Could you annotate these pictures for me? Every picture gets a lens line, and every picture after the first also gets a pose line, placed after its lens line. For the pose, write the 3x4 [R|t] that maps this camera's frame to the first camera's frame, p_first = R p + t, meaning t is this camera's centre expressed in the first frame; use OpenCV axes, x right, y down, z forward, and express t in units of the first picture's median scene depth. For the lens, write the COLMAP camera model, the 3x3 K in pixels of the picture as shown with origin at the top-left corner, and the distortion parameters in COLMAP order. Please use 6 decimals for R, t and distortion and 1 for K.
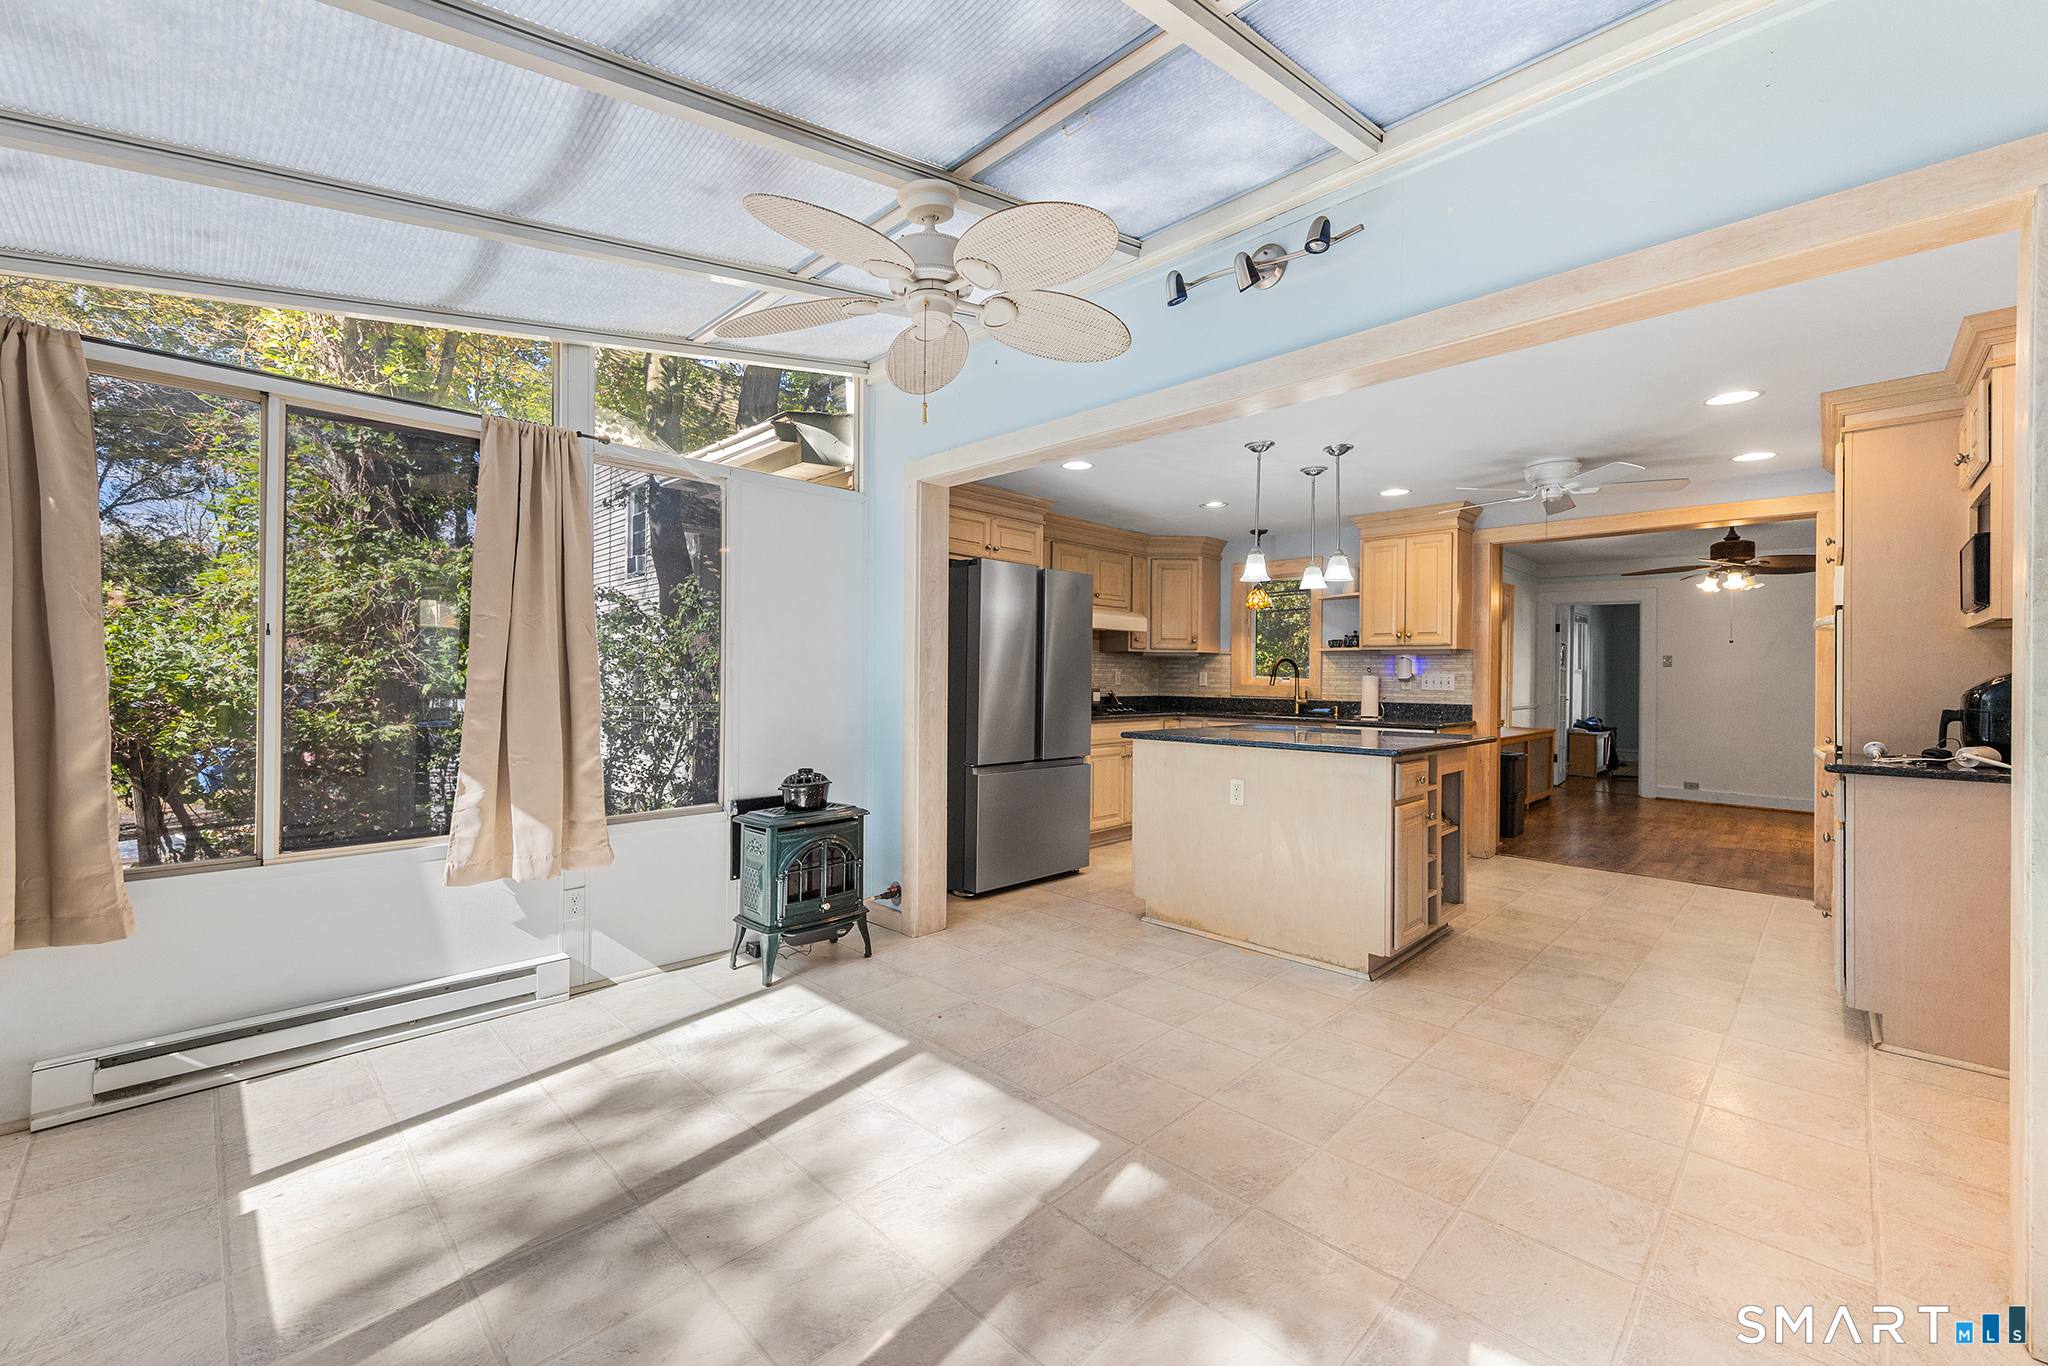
lens RADIAL K [[818.3, 0, 1023.3], [0, 818.3, 676.9], [0, 0, 1]] dist [0.010389, -0.000300]
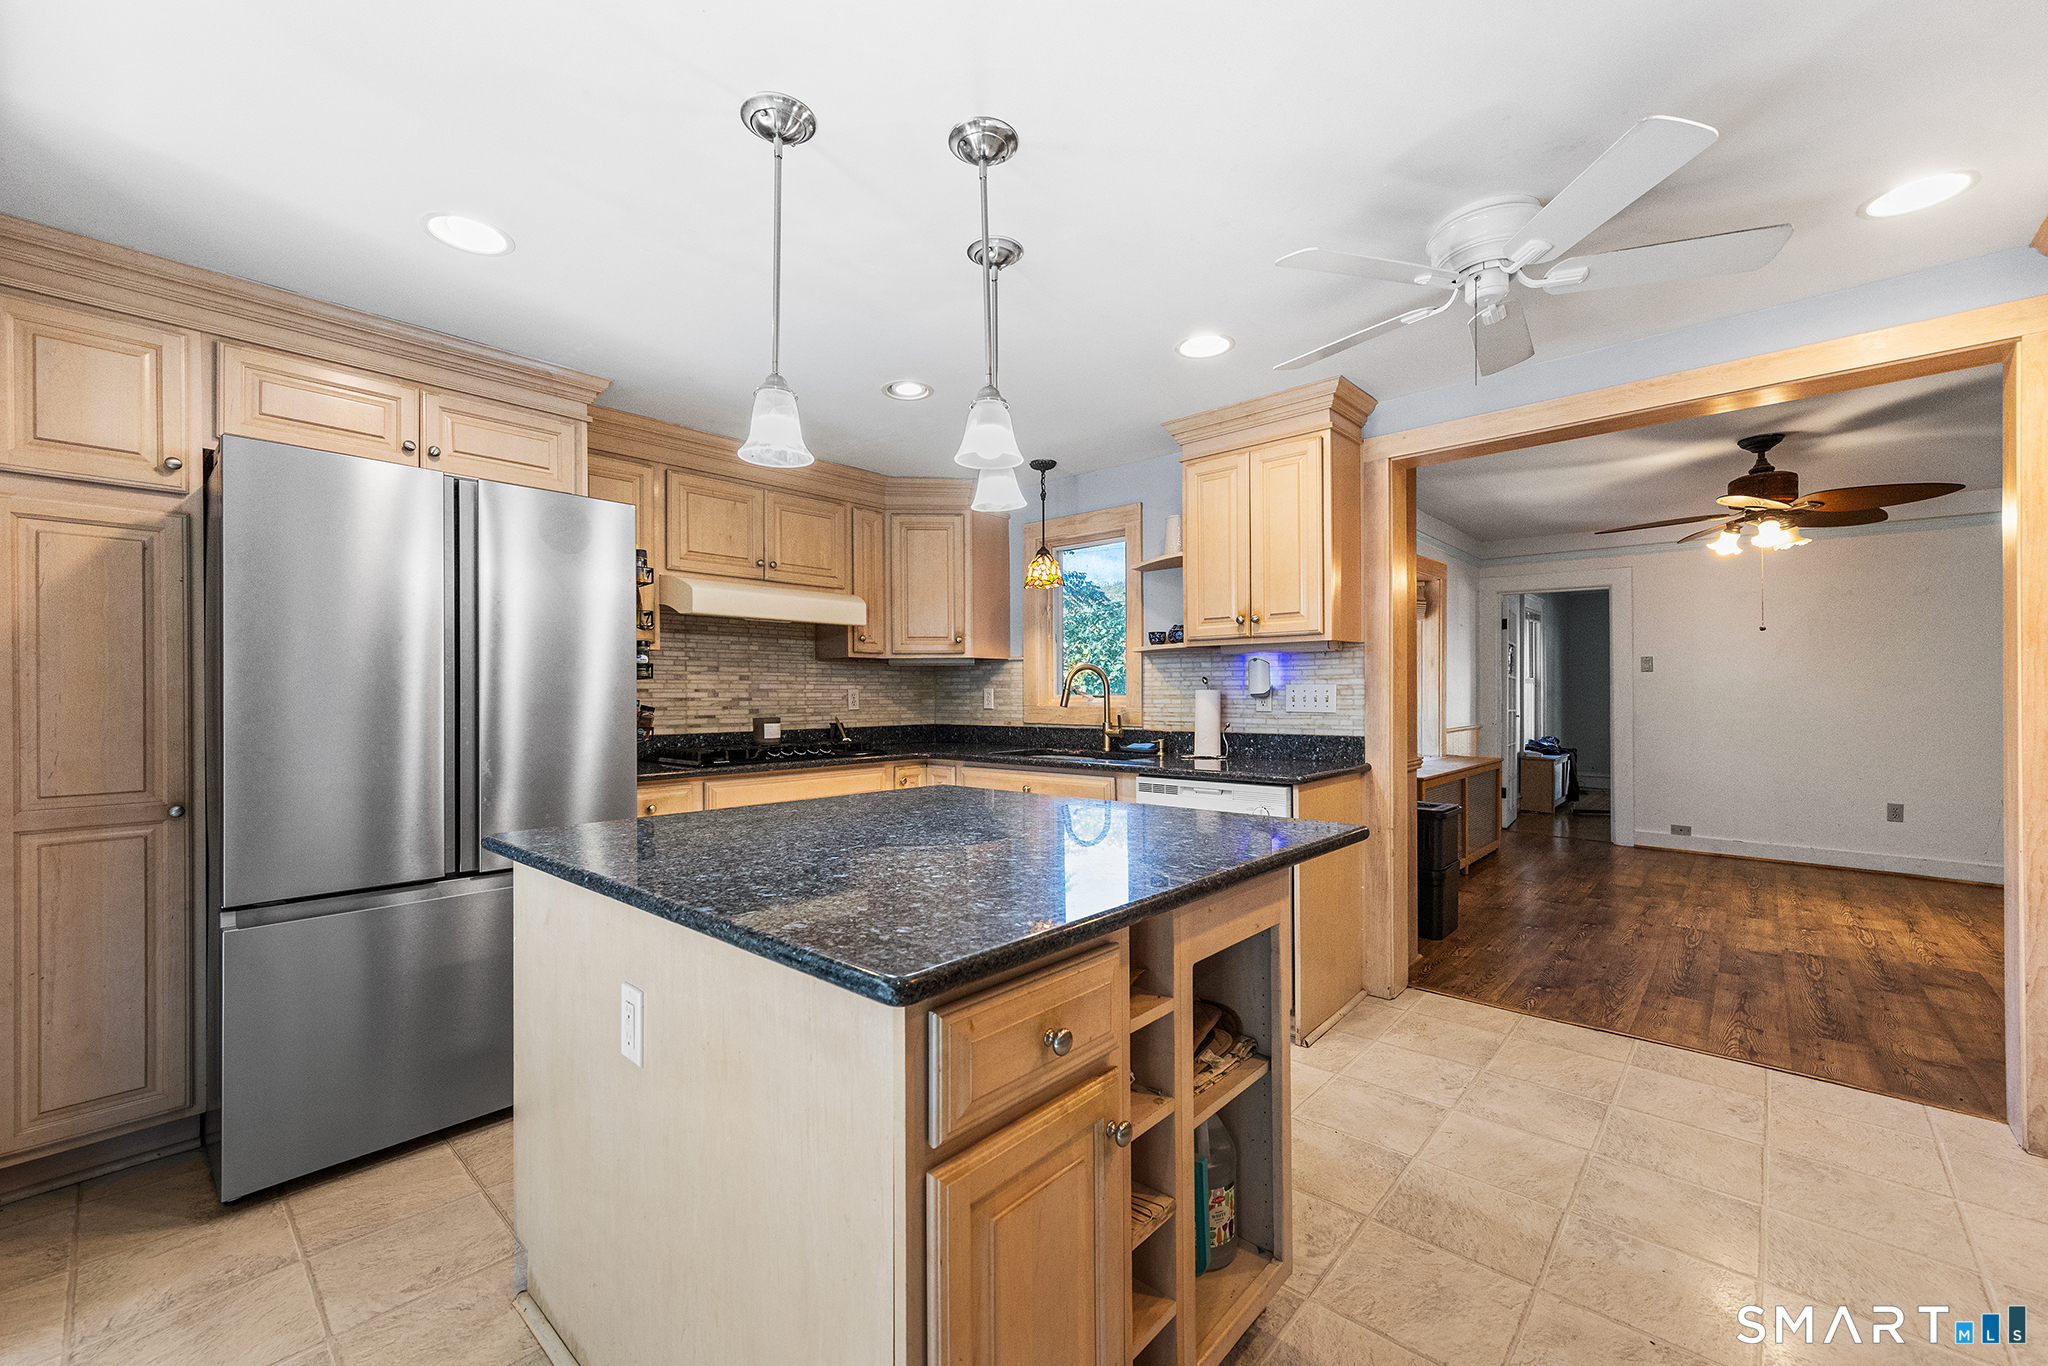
lens RADIAL K [[818.3, 0, 1020.4], [0, 818.3, 697.8], [0, 0, 1]] dist [0.010389, -0.000300]
pose [[0.998930, -0.016035, 0.043384, 0.239215], [0.015954, 0.999870, 0.002217, 0.000941], [-0.043414, -0.001522, 0.999056, 0.367939]]
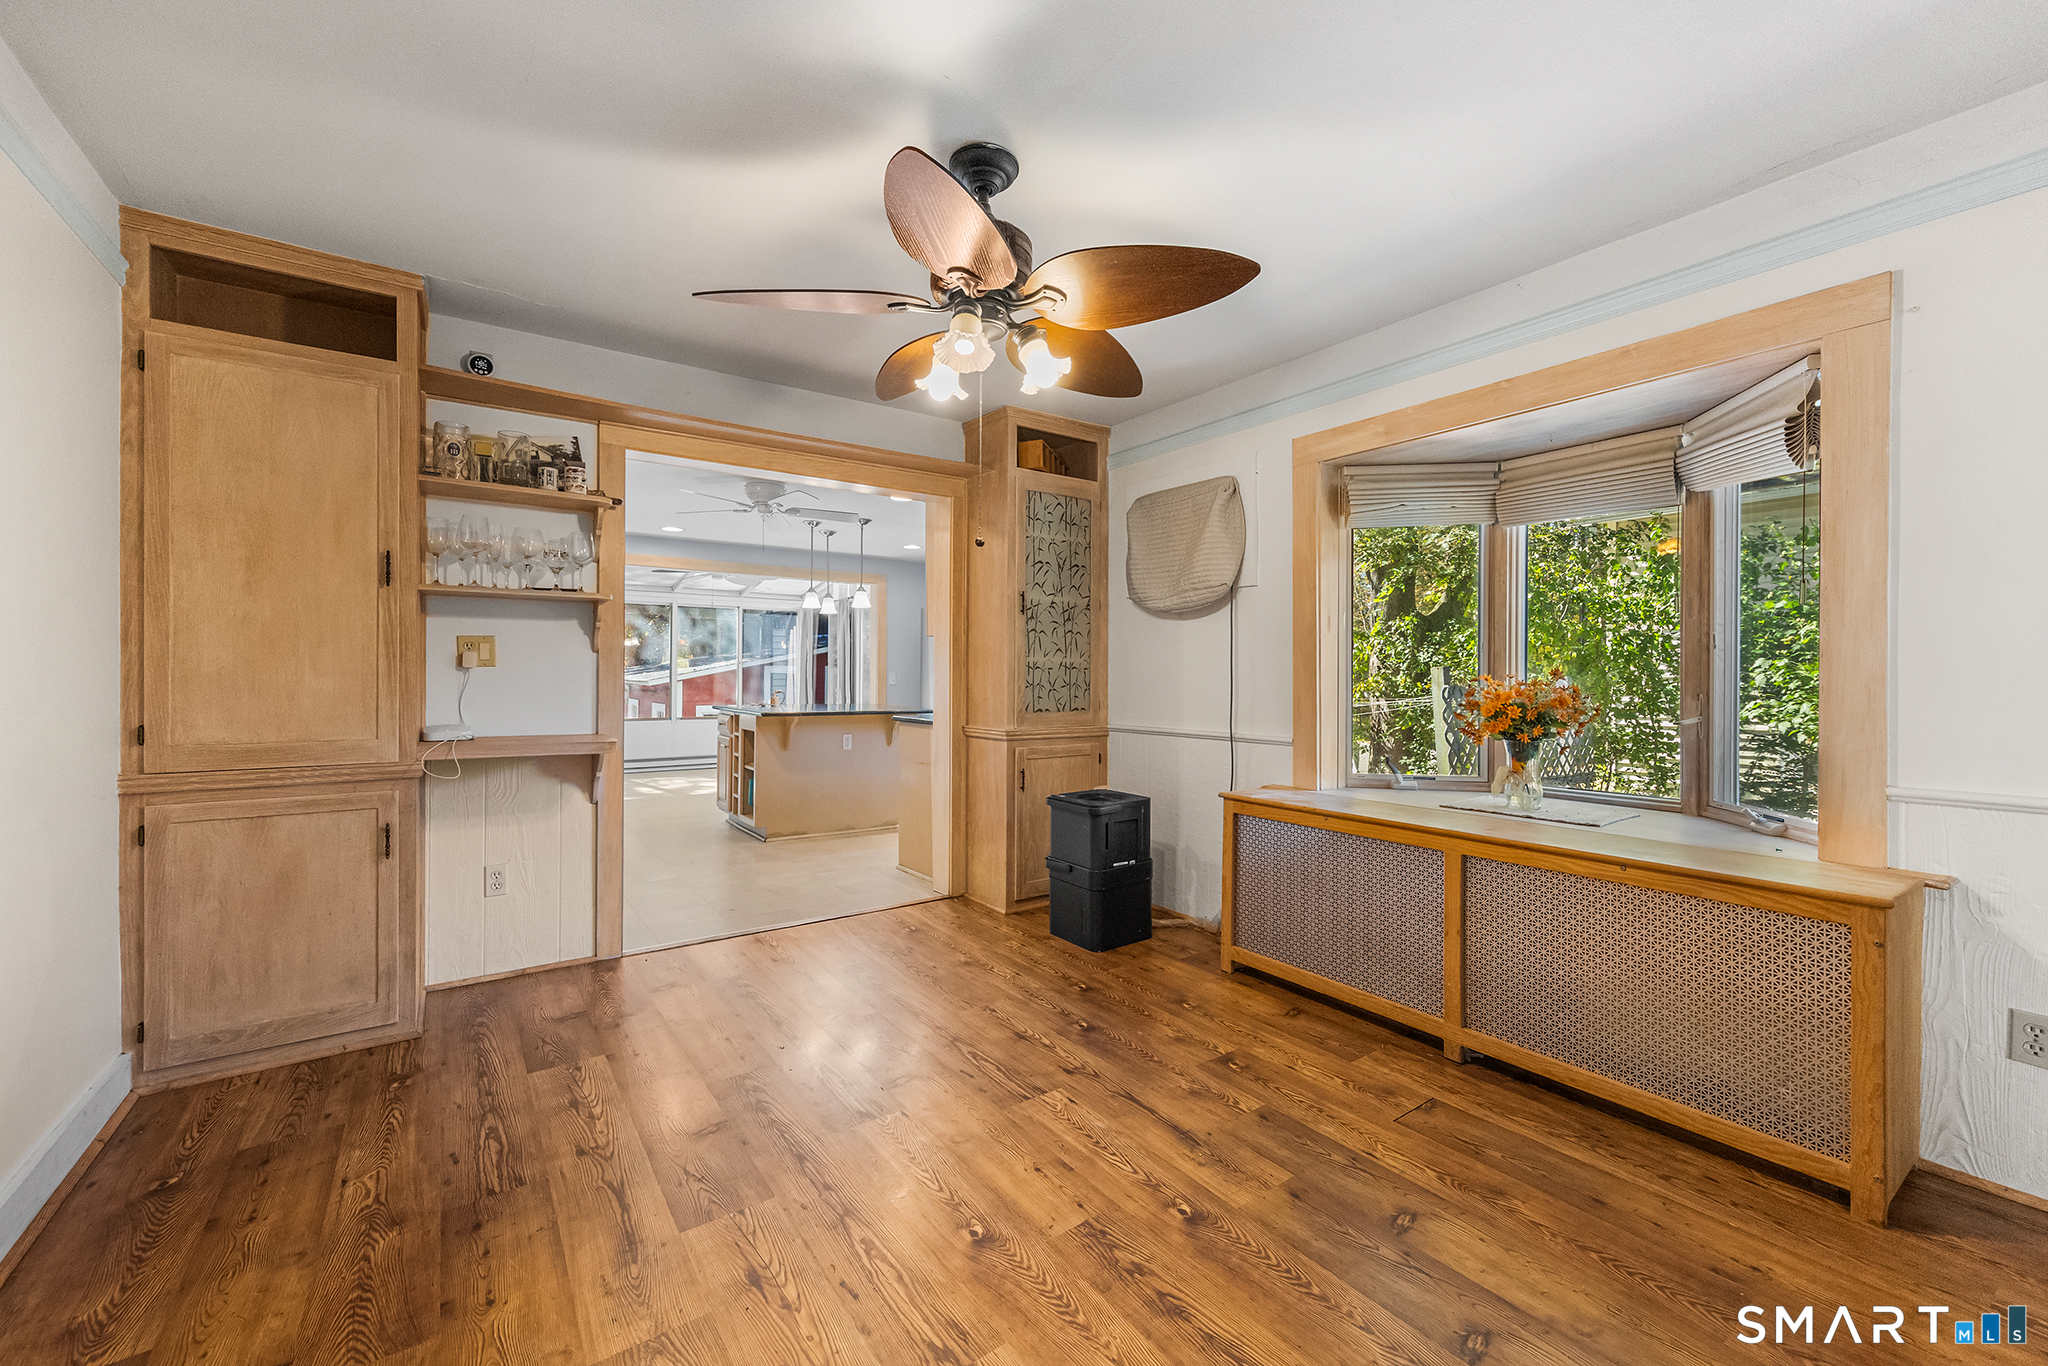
lens RADIAL K [[818.3, 0, 1017.8], [0, 818.3, 677.7], [0, 0, 1]] dist [0.010389, -0.000300]
pose [[-0.186464, -0.012329, -0.982384, 1.166799], [-0.015001, 0.999840, -0.009701, 0.014835], [0.982347, 0.012928, -0.186619, 1.063568]]
